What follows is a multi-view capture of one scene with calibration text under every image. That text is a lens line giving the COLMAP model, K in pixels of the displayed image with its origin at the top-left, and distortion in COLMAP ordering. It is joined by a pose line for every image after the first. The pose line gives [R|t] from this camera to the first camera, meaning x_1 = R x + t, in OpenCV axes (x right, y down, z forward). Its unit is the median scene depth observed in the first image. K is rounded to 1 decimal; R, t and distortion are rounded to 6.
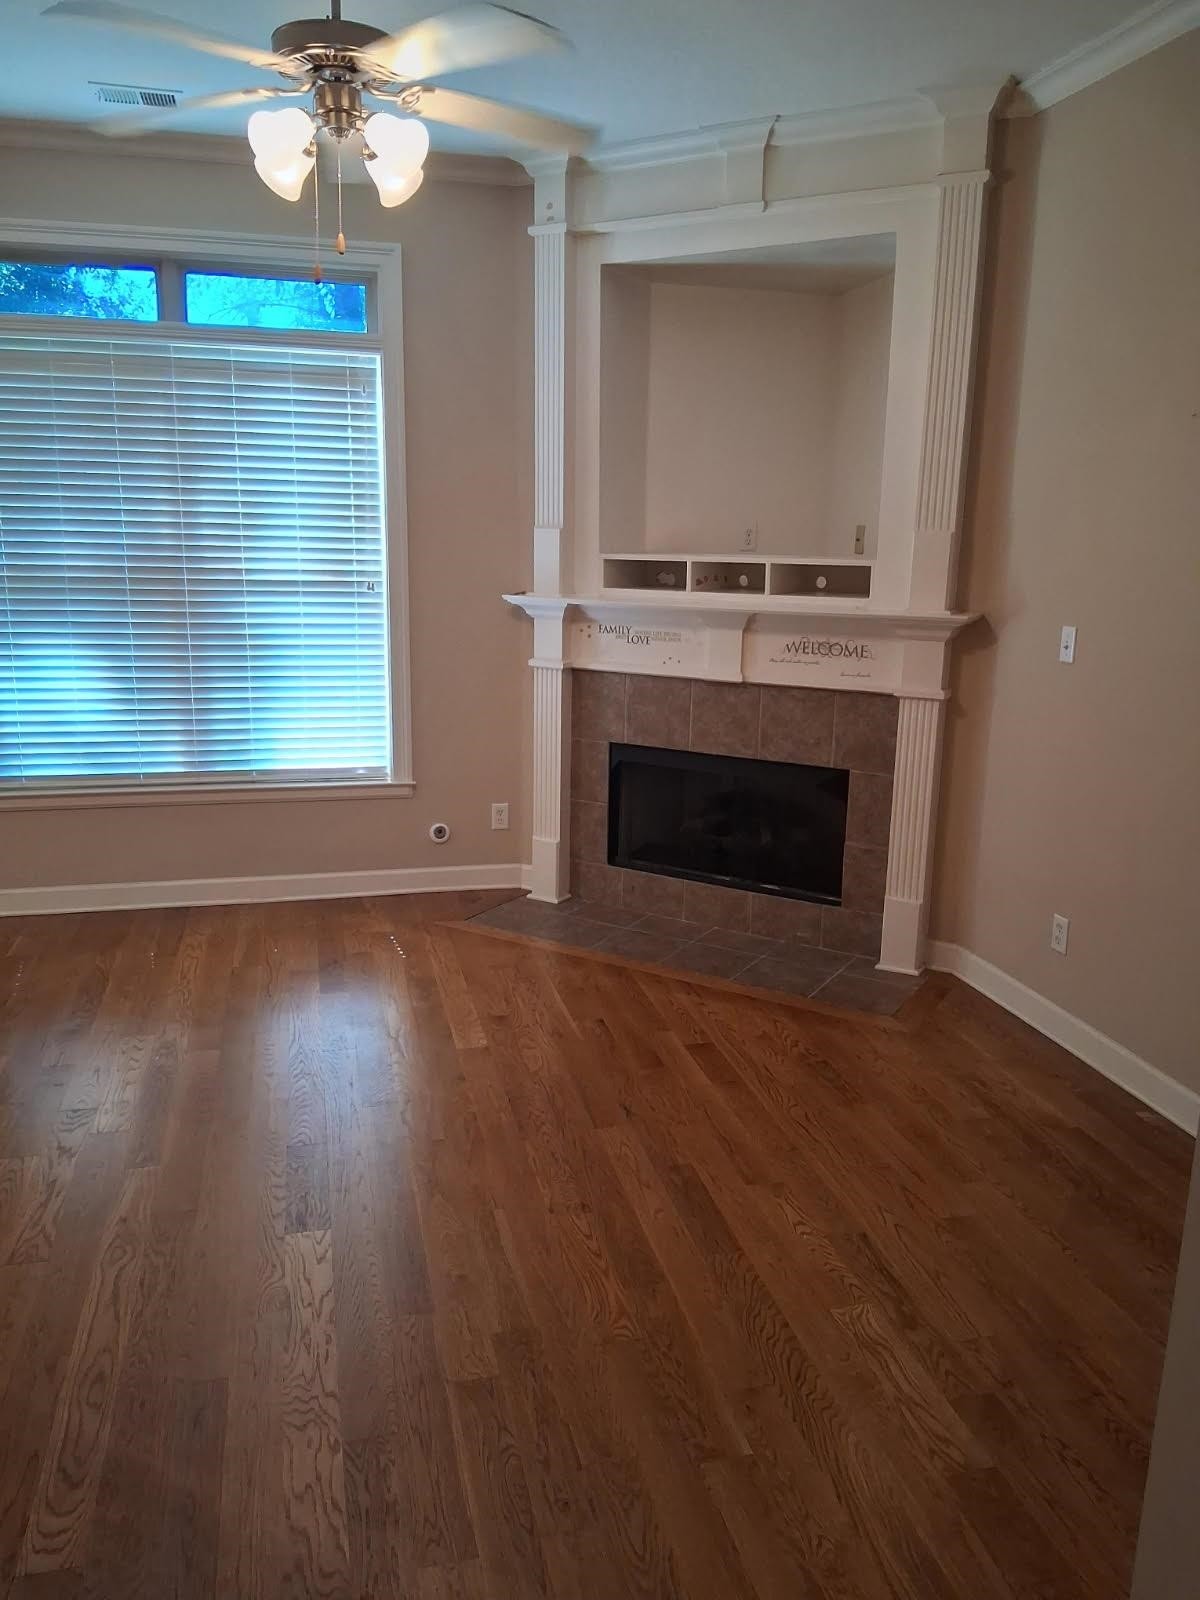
lens RADIAL K [[1223.9, 0, 598.3], [0, 1223.9, 801.3], [0, 0, 1]] dist [0.024068, -0.070133]
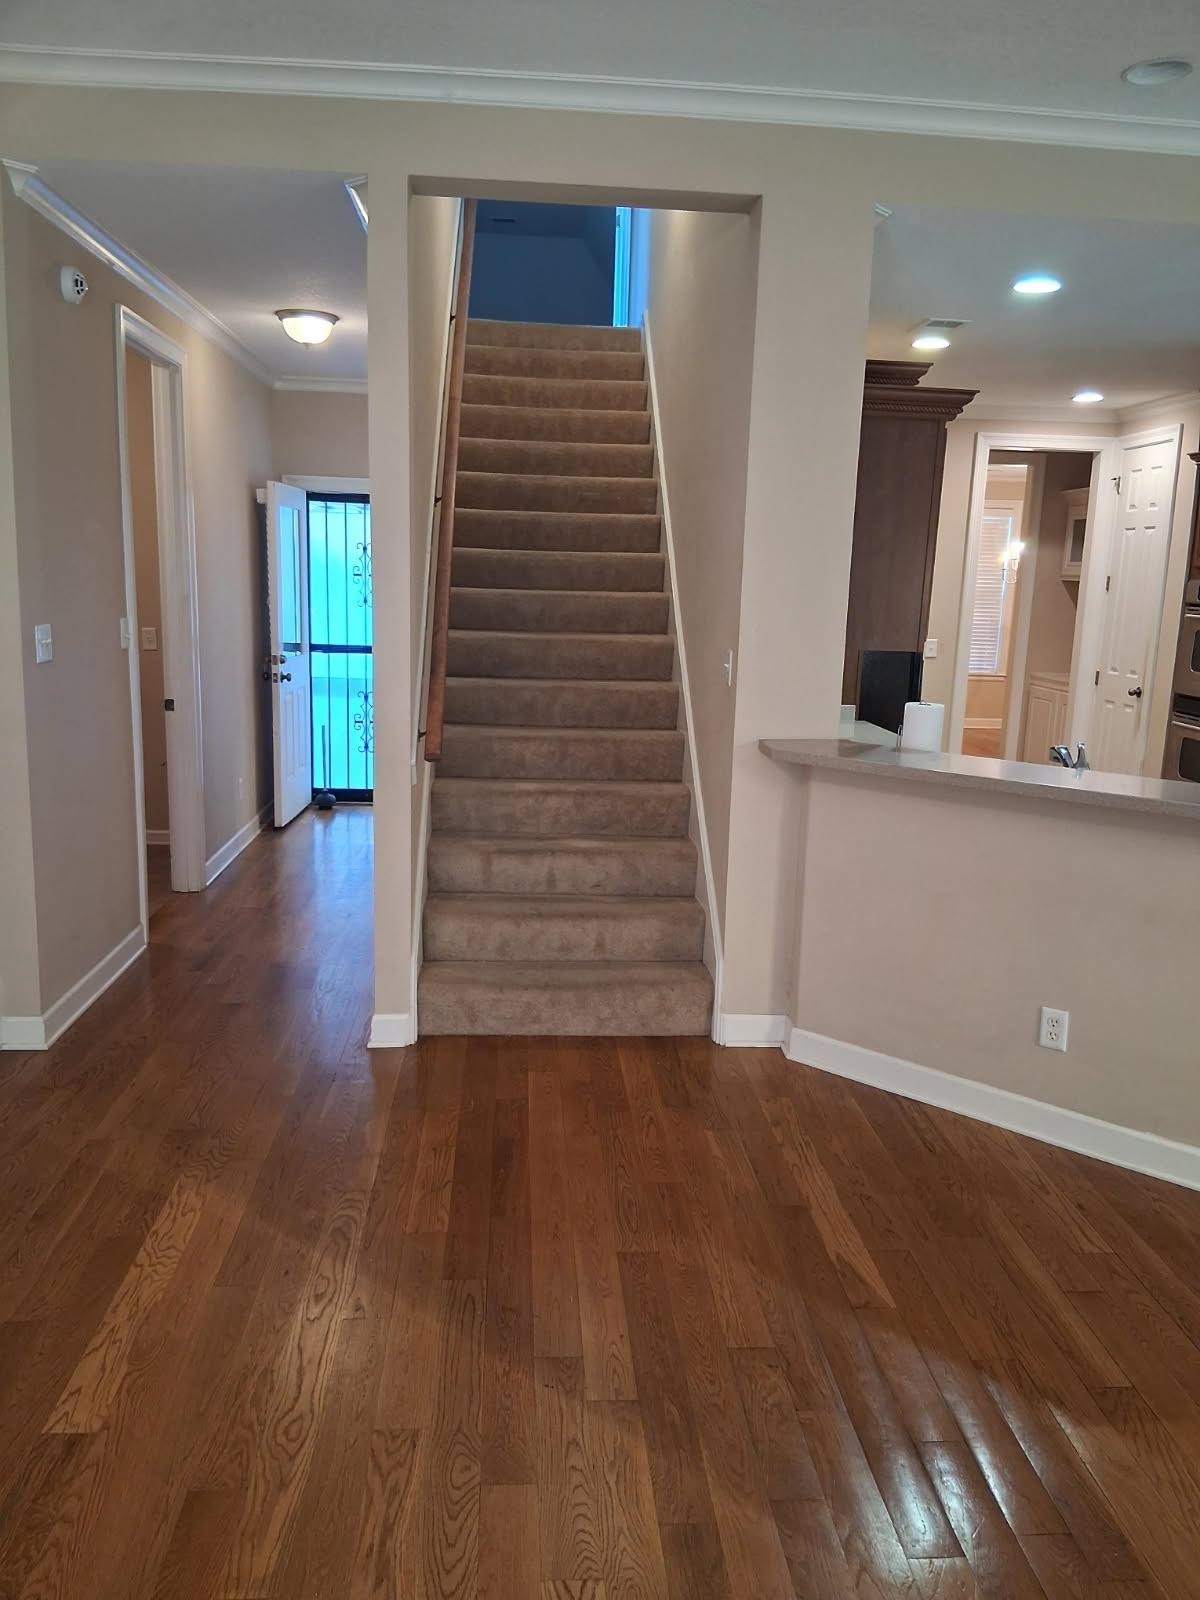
lens RADIAL K [[1223.9, 0, 603.8], [0, 1223.9, 797.9], [0, 0, 1]] dist [0.024068, -0.070133]
pose [[-0.984823, -0.080251, 0.153897, -0.781094], [-0.010860, 0.913442, 0.406823, -0.417467], [-0.173224, 0.398978, -0.900450, 1.736012]]
